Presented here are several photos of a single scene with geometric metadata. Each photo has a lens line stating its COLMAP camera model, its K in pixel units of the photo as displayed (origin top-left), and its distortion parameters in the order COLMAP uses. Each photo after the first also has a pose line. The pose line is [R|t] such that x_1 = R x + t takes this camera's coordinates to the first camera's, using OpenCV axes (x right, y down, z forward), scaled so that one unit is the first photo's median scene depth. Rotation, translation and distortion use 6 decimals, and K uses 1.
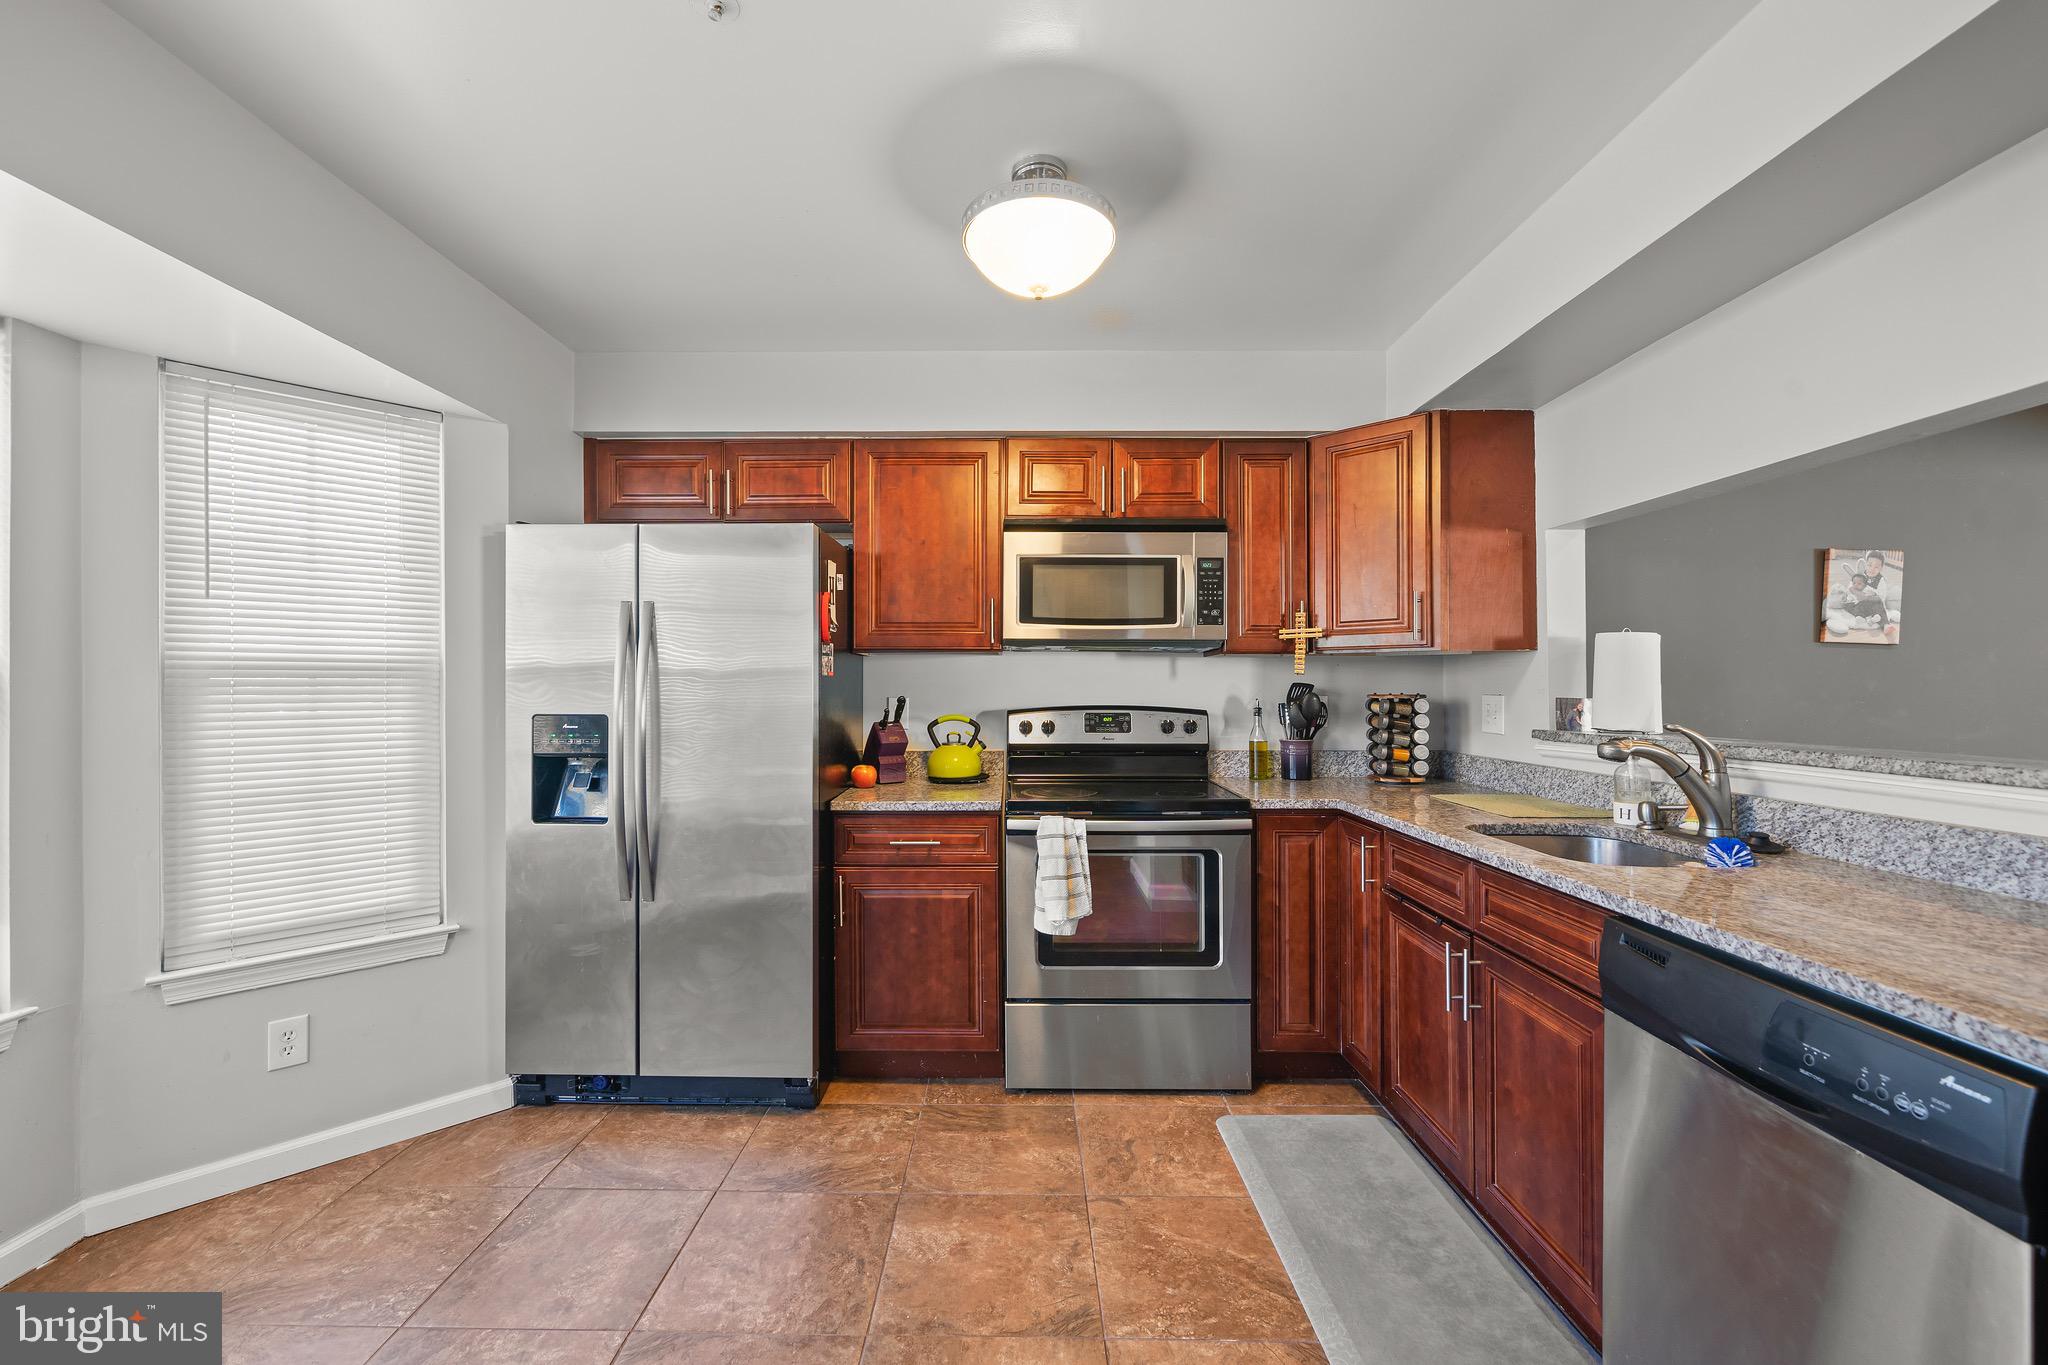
lens RADIAL K [[821.4, 0, 1003.3], [0, 821.4, 681.7], [0, 0, 1]] dist [-0.000883, 0.000628]
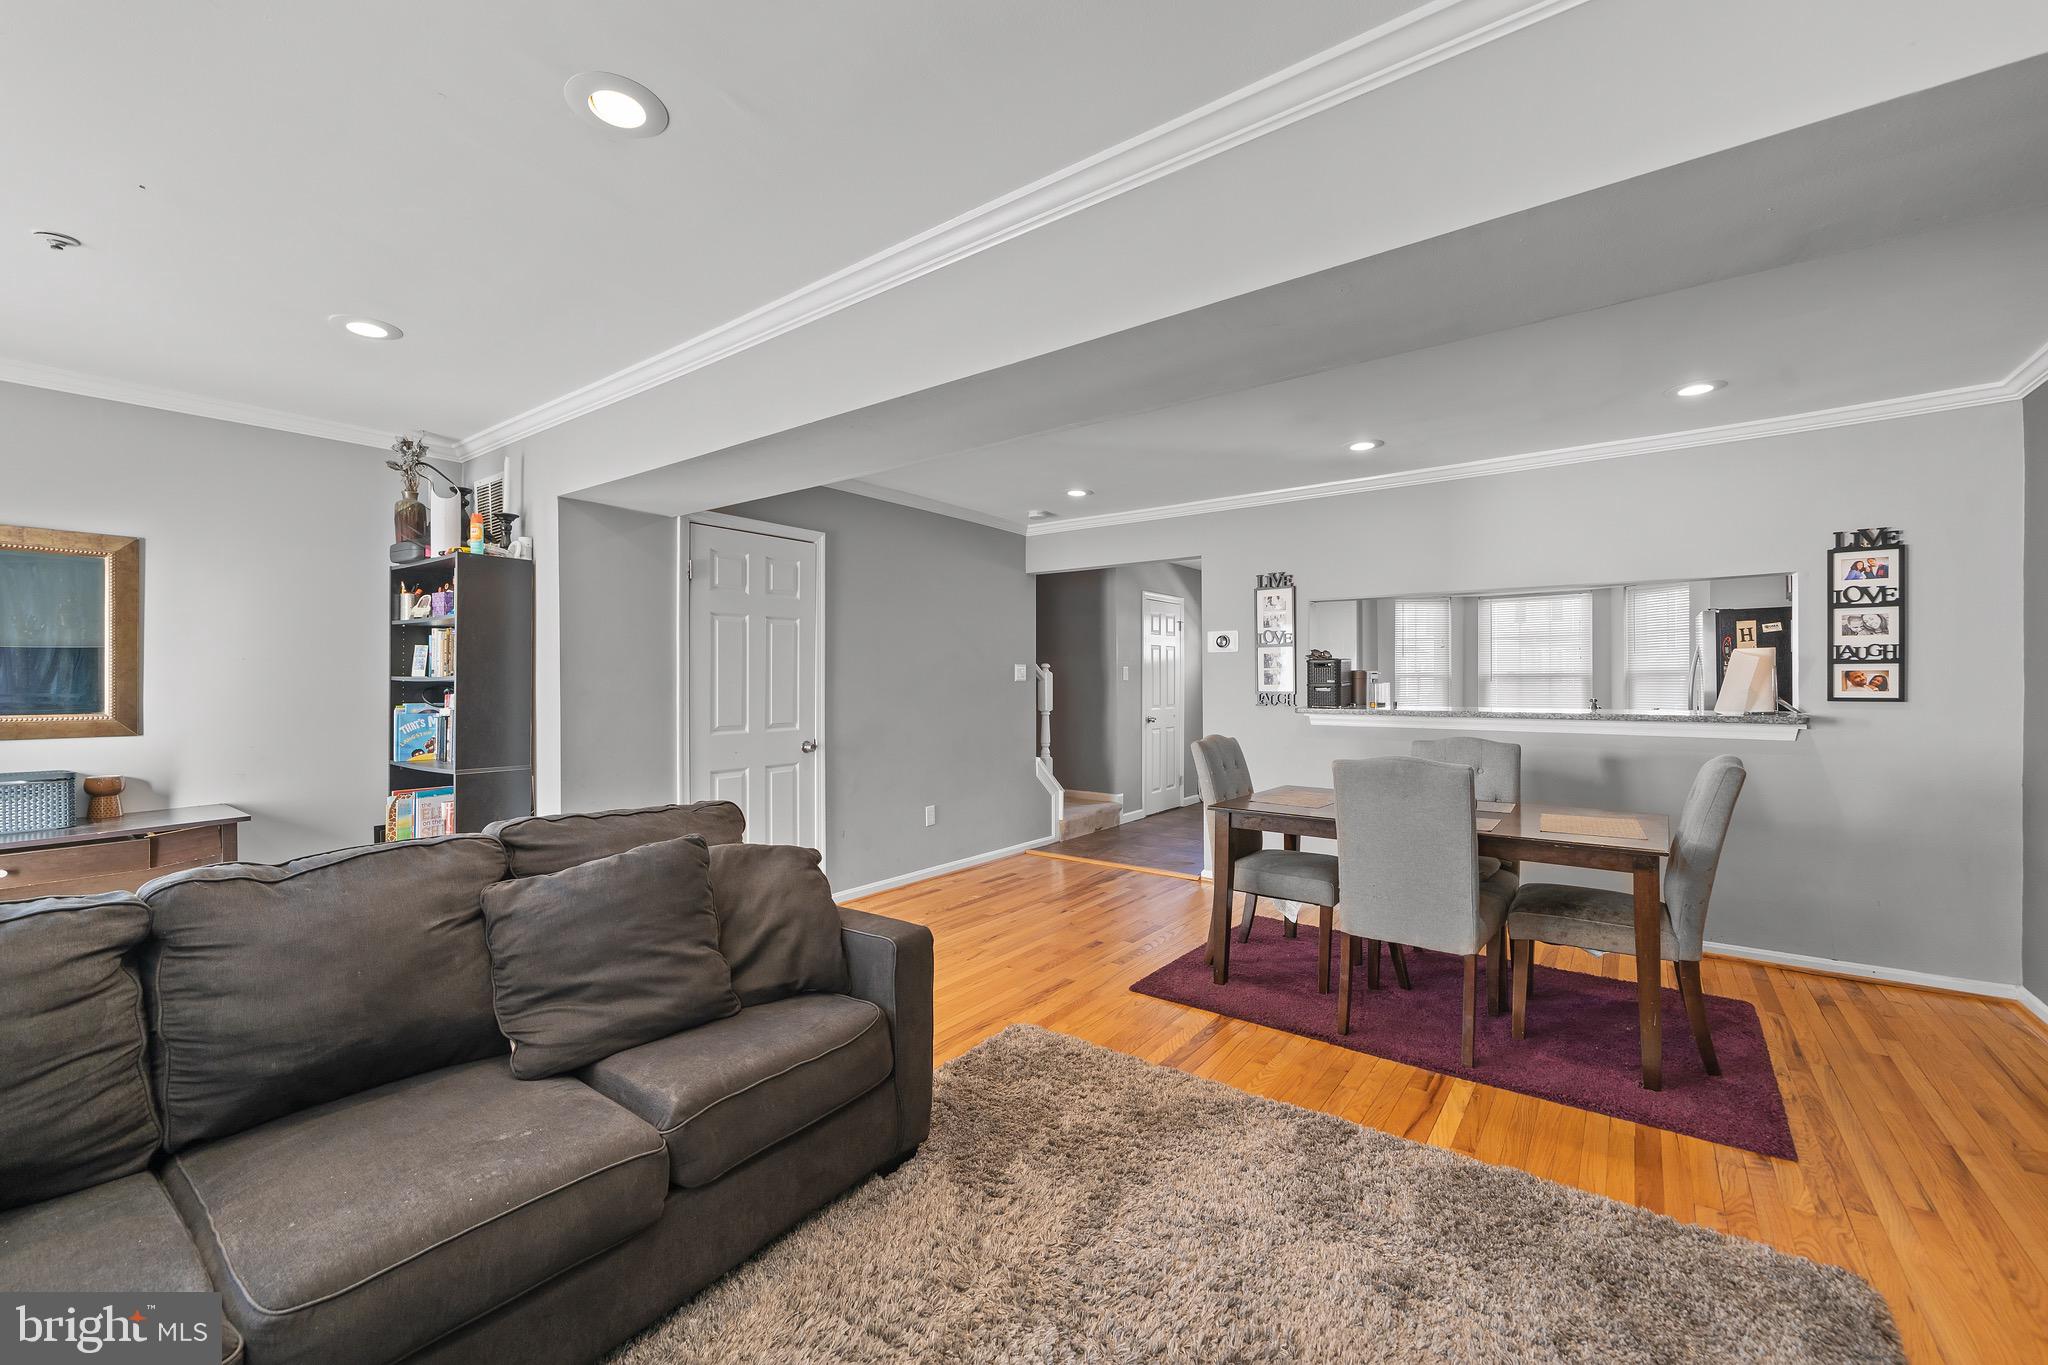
lens RADIAL K [[821.4, 0, 1001.7], [0, 821.4, 695.3], [0, 0, 1]] dist [-0.000883, 0.000628]
pose [[-0.603696, 0.018912, -0.796990, 2.619666], [0.012437, 0.999820, 0.014304, -0.007905], [0.797118, -0.001276, -0.603822, 0.747020]]
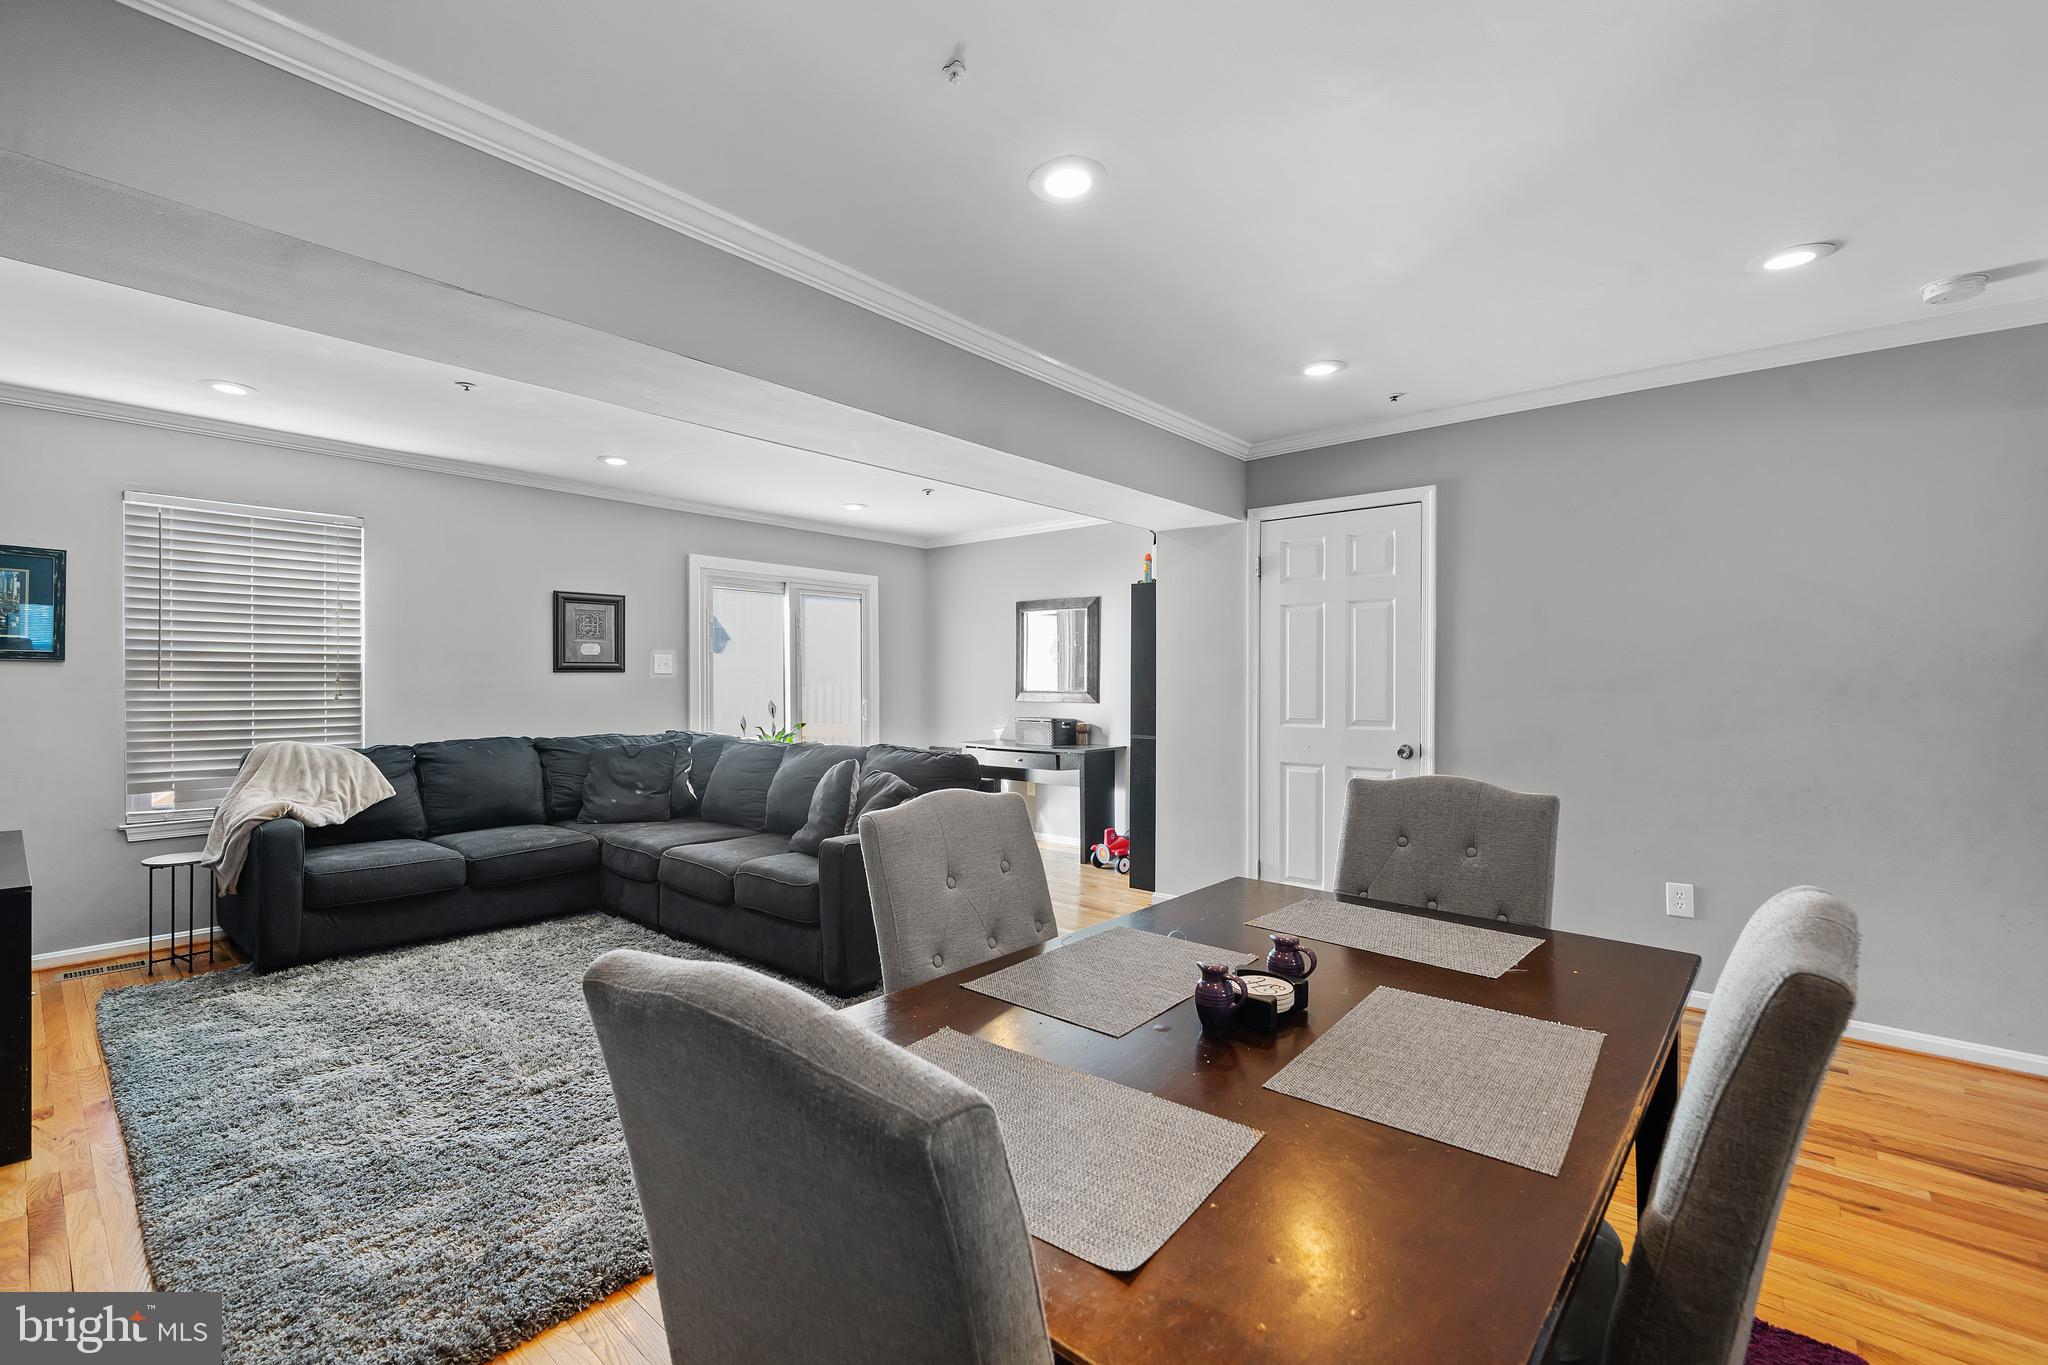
lens RADIAL K [[887.0, 0, 1014.4], [0, 887.0, 690.3], [0, 0, 1]] dist [-0.002123, 0.000986]
pose [[-0.762390, -0.005157, 0.647097, 0.979333], [-0.003902, 0.999987, 0.003371, 0.011426], [-0.647106, 0.000045, -0.762400, 1.002246]]
